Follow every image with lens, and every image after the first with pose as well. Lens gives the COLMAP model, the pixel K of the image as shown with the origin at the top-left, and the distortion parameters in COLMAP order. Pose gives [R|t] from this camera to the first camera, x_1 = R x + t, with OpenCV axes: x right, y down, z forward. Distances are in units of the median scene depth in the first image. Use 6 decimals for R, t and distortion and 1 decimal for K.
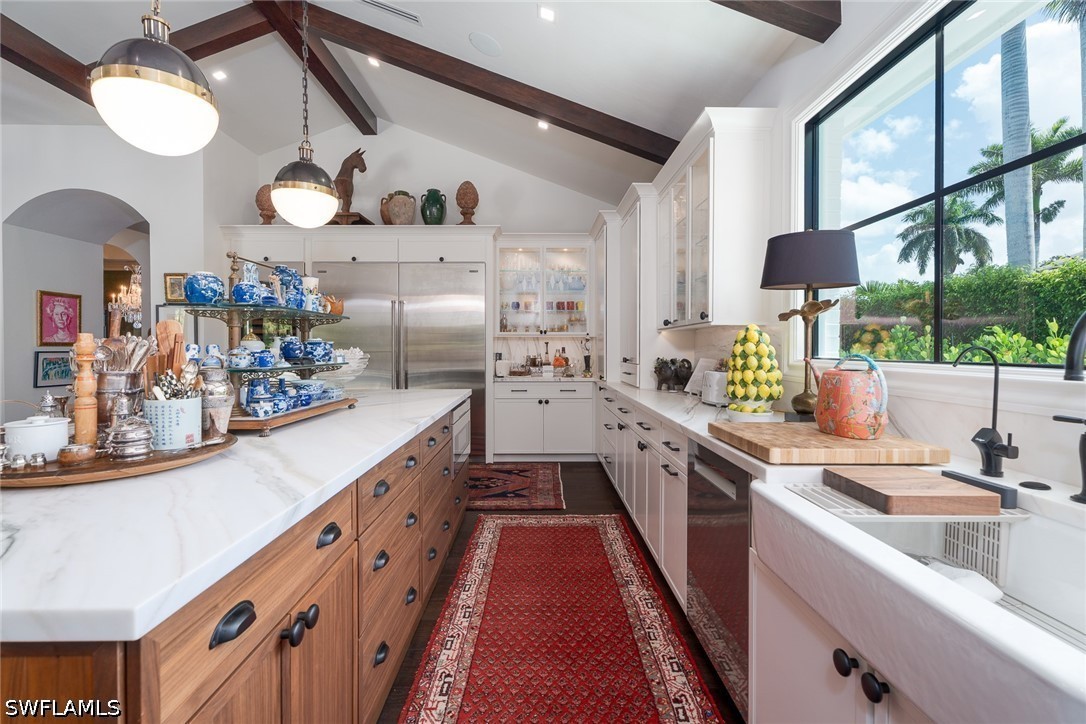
lens RADIAL K [[491.9, 0, 545.6], [0, 491.9, 350.0], [0, 0, 1]] dist [0.000350, 0.000077]
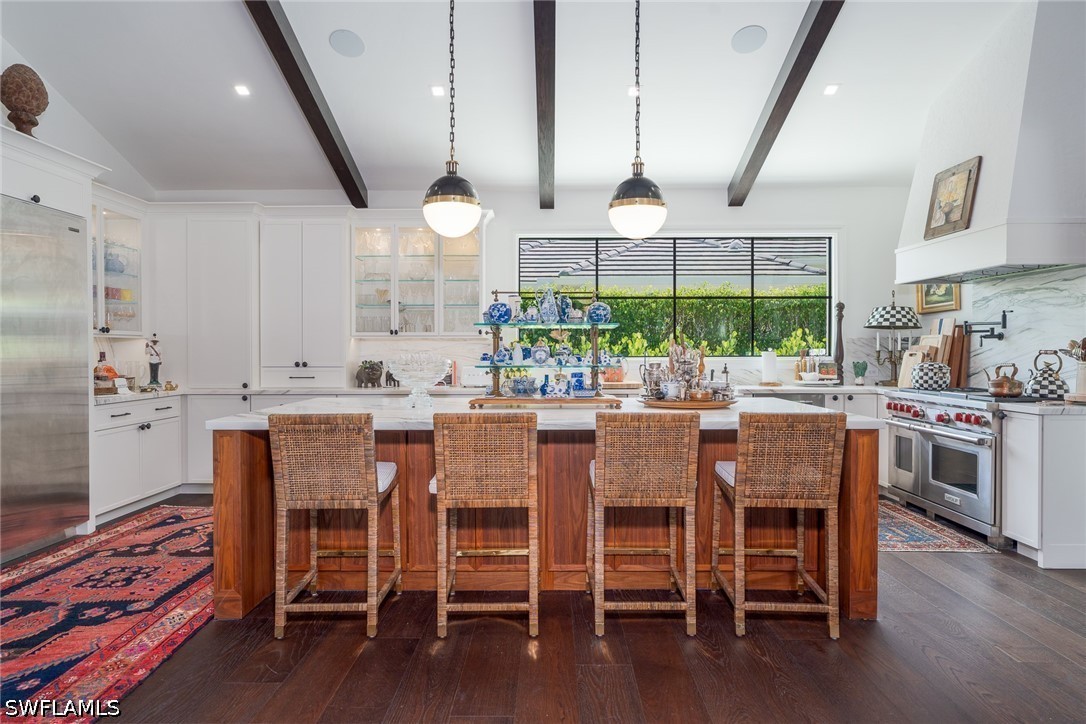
lens RADIAL K [[639.0, 0, 543.0], [0, 639.0, 362.0], [0, 0, 1]] dist [-0.000697, 0.000241]
pose [[0.033164, -0.016984, 0.999306, -0.903479], [0.006000, 0.999841, 0.016794, -0.002828], [-0.999432, 0.005439, 0.033260, 0.368965]]
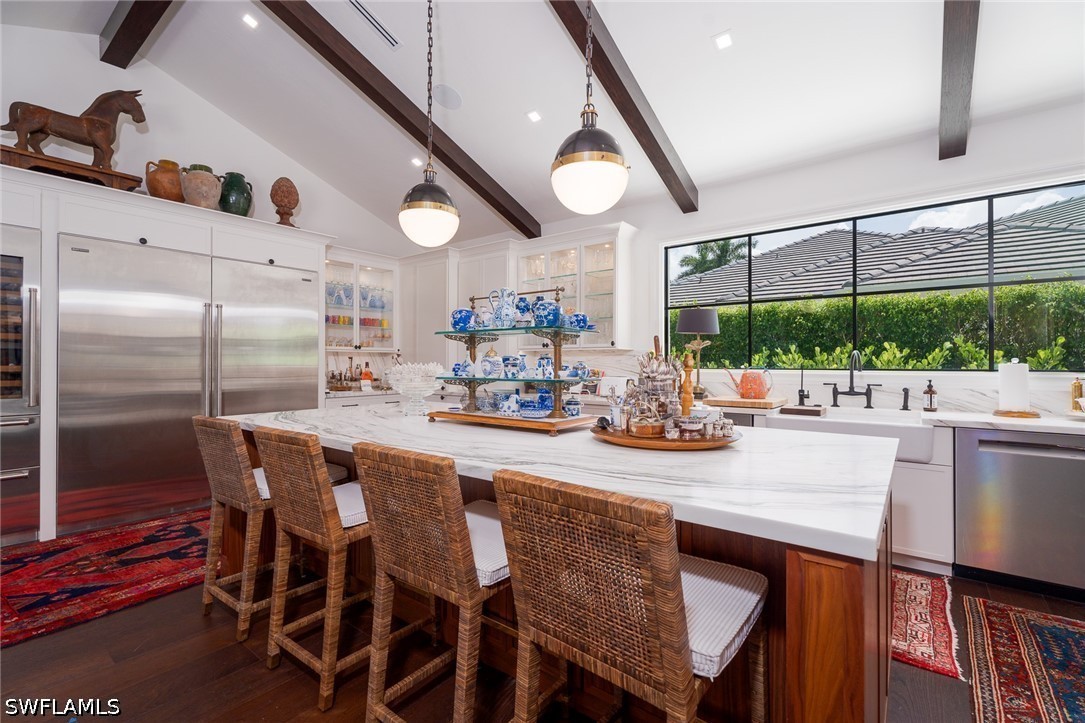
lens RADIAL K [[480.8, 0, 544.5], [0, 480.8, 363.6], [0, 0, 1]] dist [-0.000694, -0.000108]
pose [[0.628964, -0.000214, 0.777435, -0.547764], [0.001672, 0.999998, -0.001078, -0.000719], [-0.777433, 0.001978, 0.628963, 0.081151]]
